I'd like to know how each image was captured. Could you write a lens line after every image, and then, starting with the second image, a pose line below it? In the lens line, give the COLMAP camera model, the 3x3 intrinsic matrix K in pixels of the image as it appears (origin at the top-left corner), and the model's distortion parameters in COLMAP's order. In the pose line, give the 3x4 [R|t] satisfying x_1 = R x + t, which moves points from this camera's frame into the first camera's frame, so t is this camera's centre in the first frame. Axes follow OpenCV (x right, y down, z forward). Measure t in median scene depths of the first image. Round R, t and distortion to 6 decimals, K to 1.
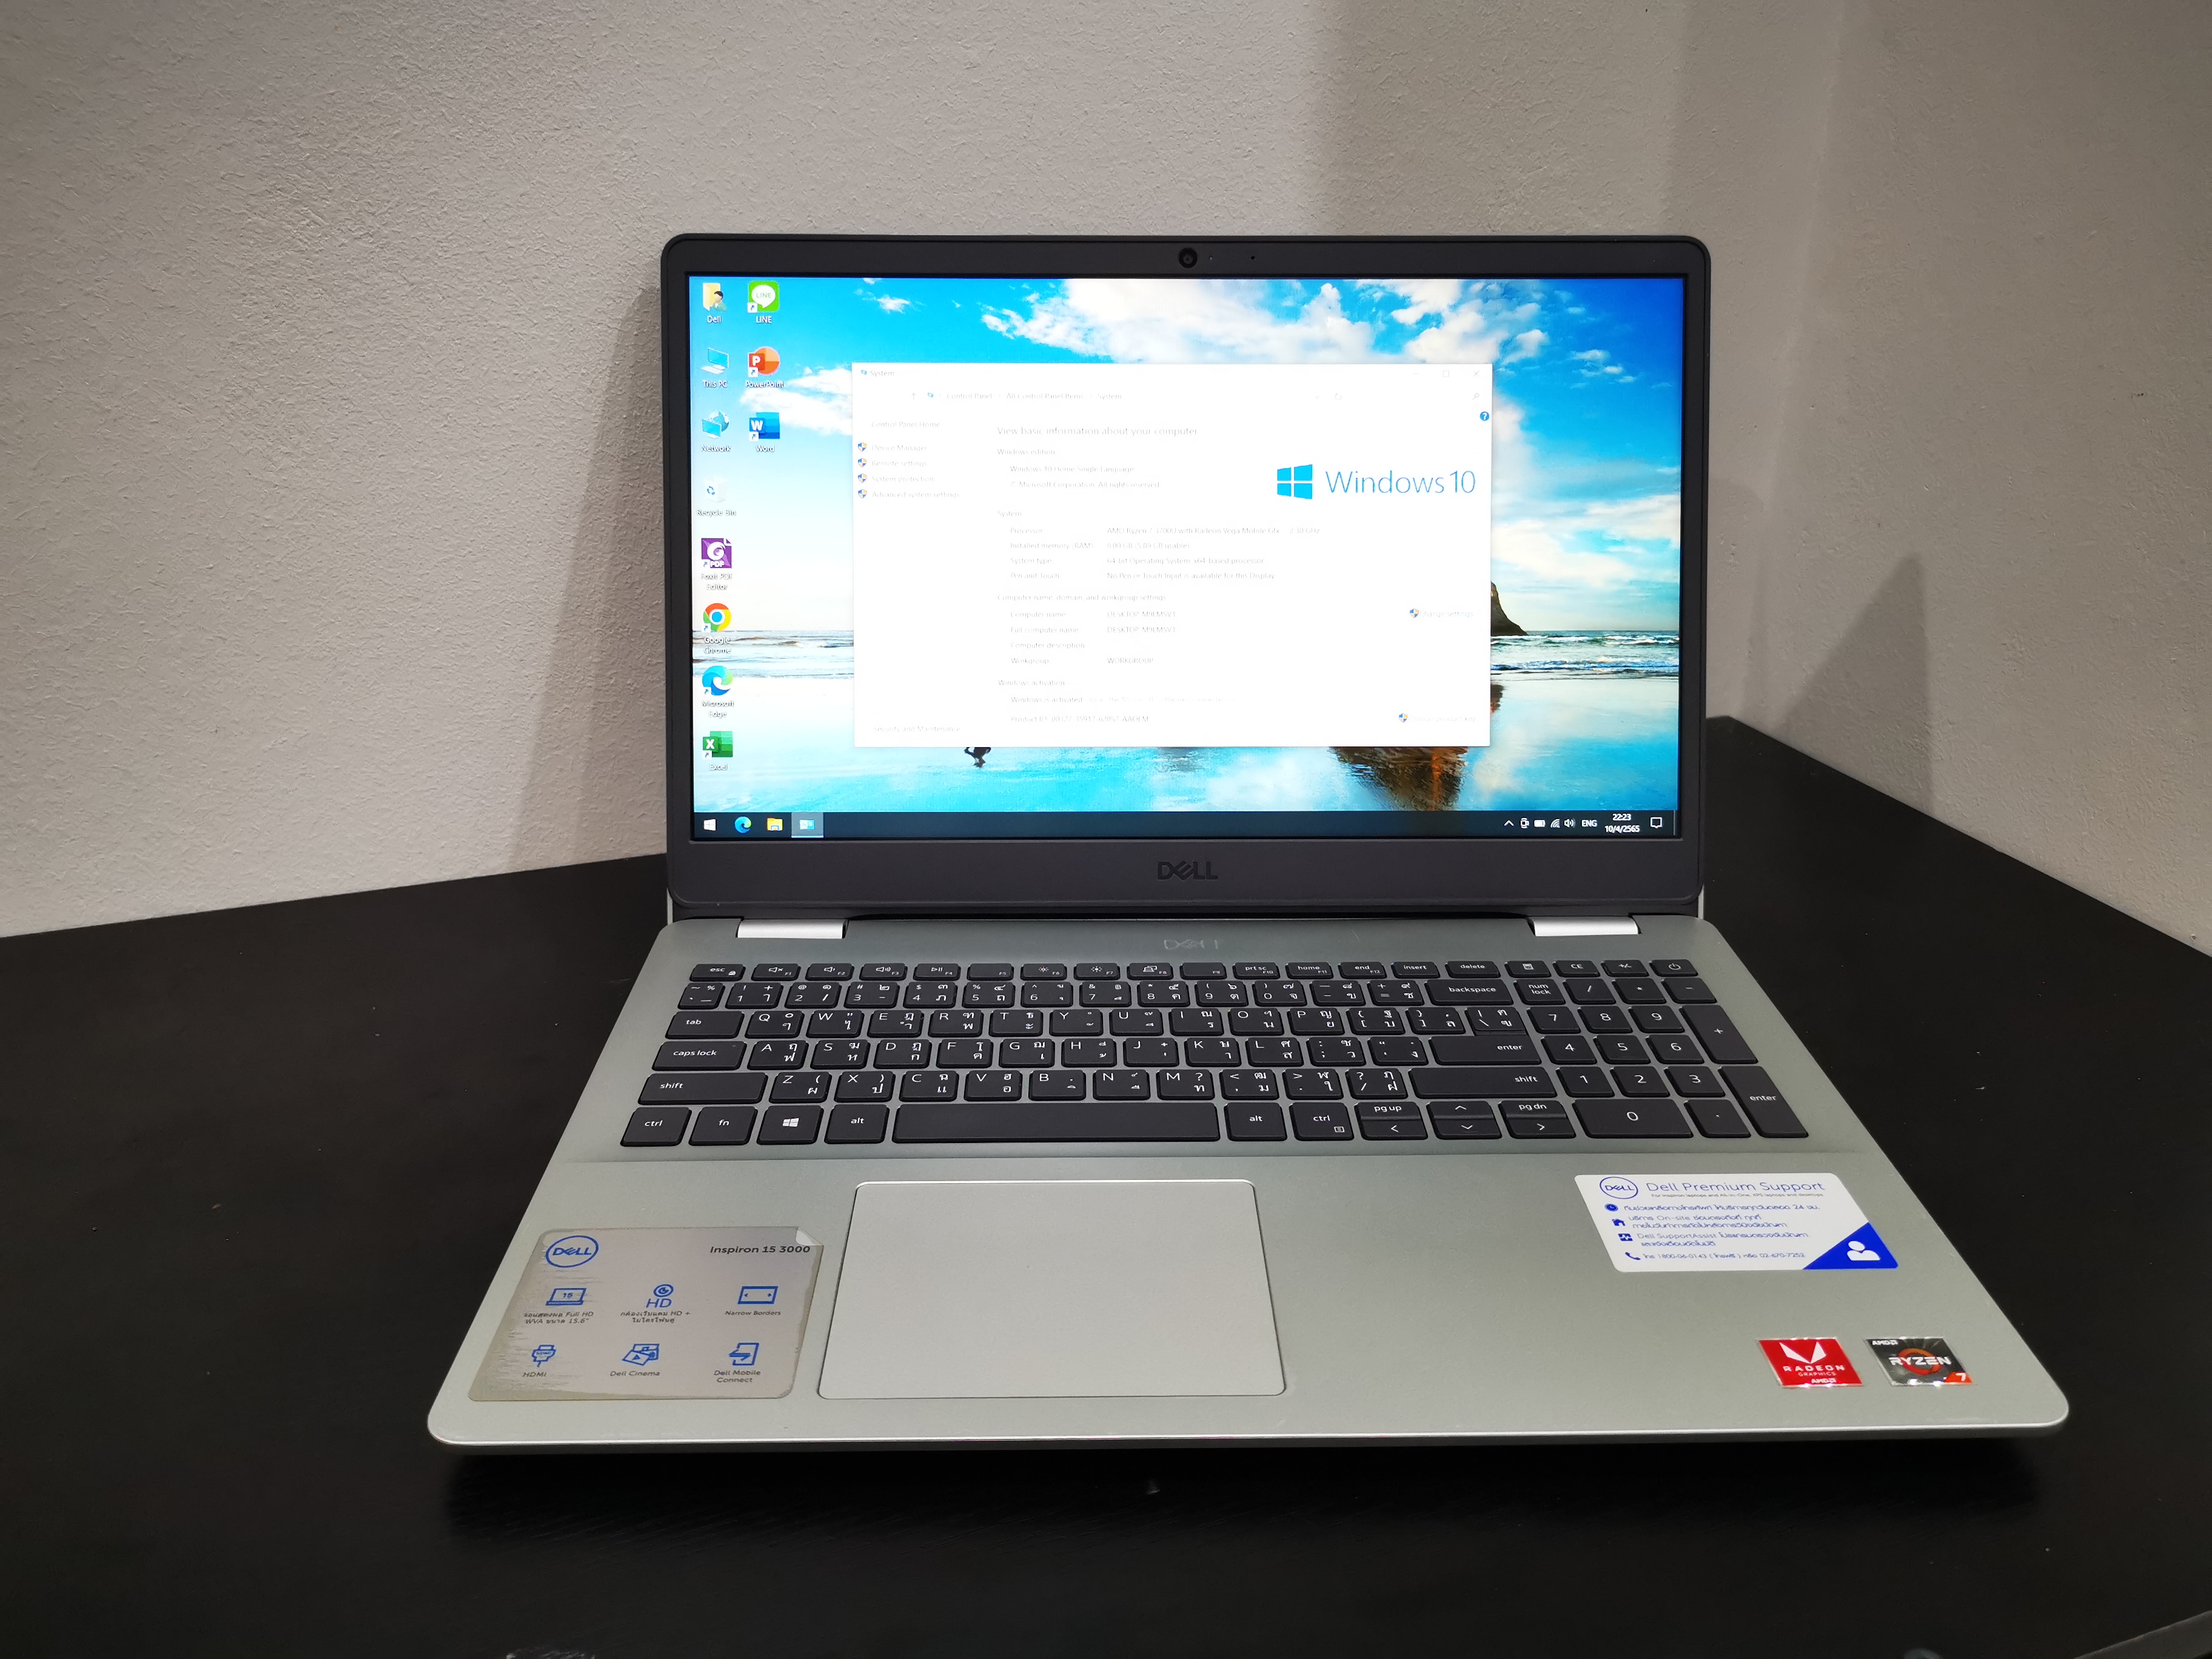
lens RADIAL K [[1721.2, 0, 1106.6], [0, 1721.2, 841.3], [0, 0, 1]] dist [0.039255, -0.076649]
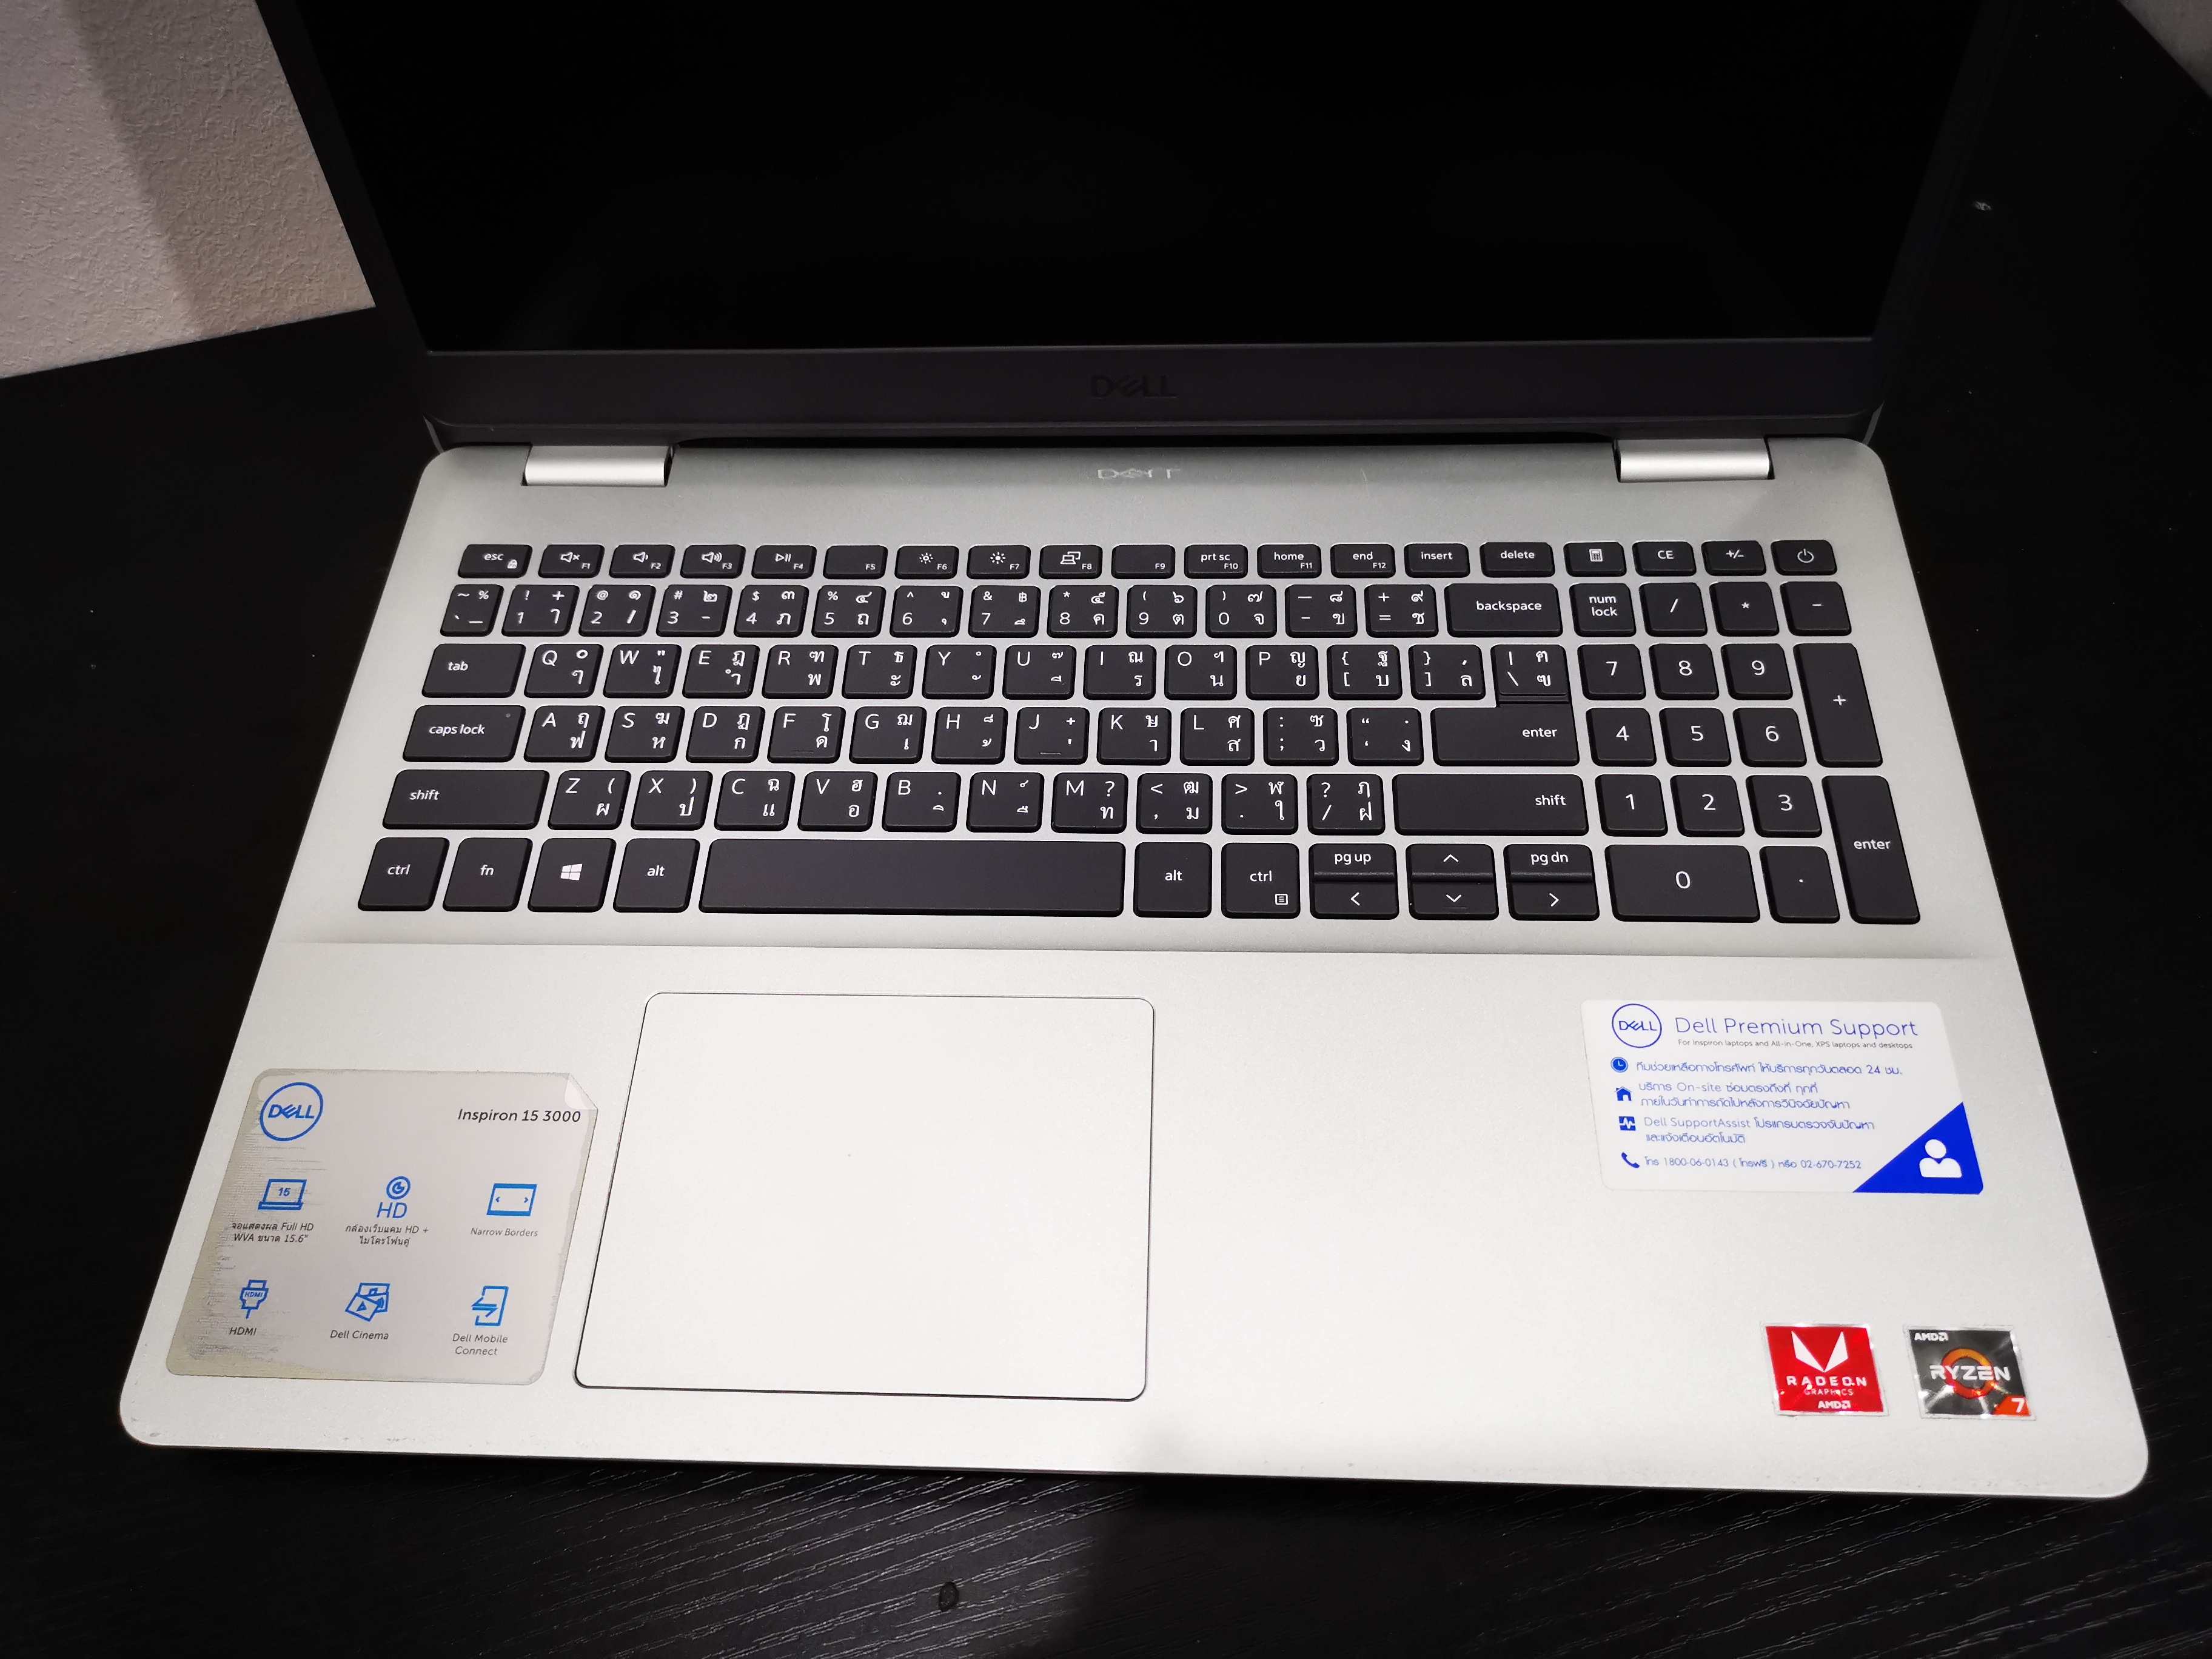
lens RADIAL K [[1721.2, 0, 1106.6], [0, 1721.2, 841.3], [0, 0, 1]] dist [0.039255, -0.076649]
pose [[0.997458, 0.020408, -0.068274, 0.115821], [0.021390, 0.828179, 0.560055, -0.294261], [0.067973, -0.560092, 0.825637, 0.408037]]
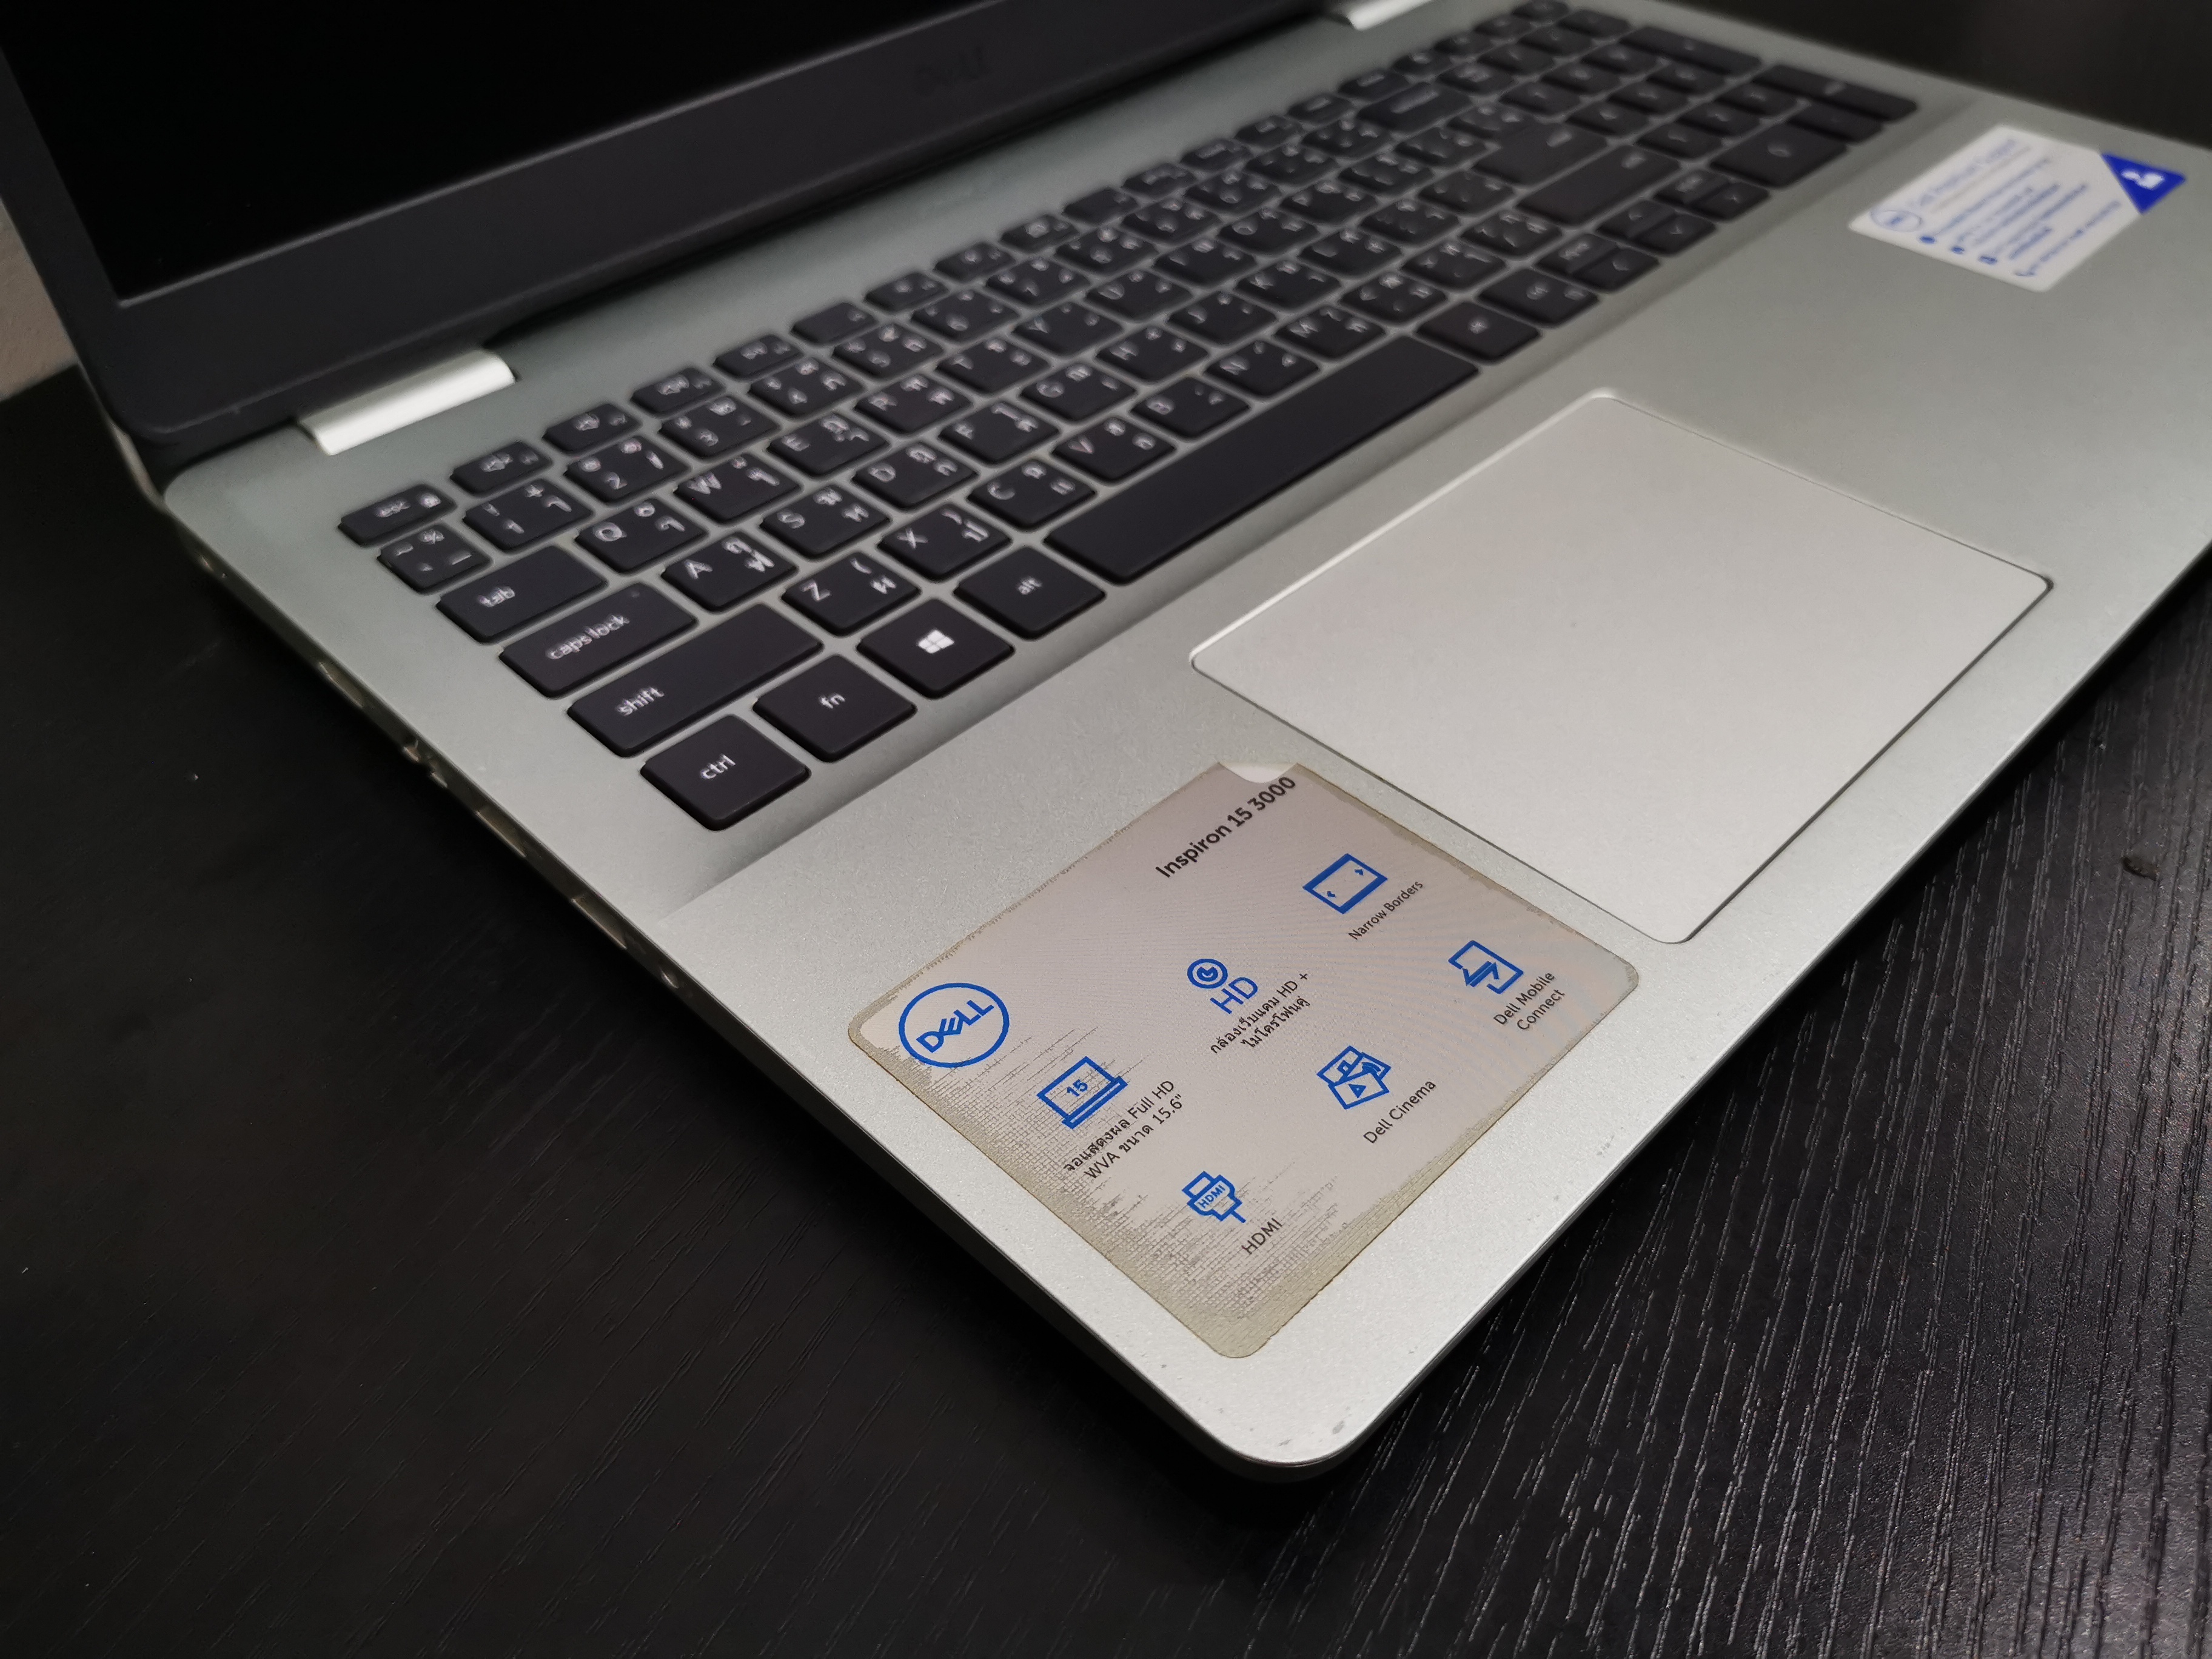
lens RADIAL K [[1787.6, 0, 1106.0], [0, 1787.6, 829.5], [0, 0, 1]] dist [-0.004453, -0.012499]
pose [[0.719754, -0.486076, 0.495666, -0.464967], [0.303132, 0.862367, 0.405505, 0.011106], [-0.624552, -0.141612, 0.768037, 0.584164]]
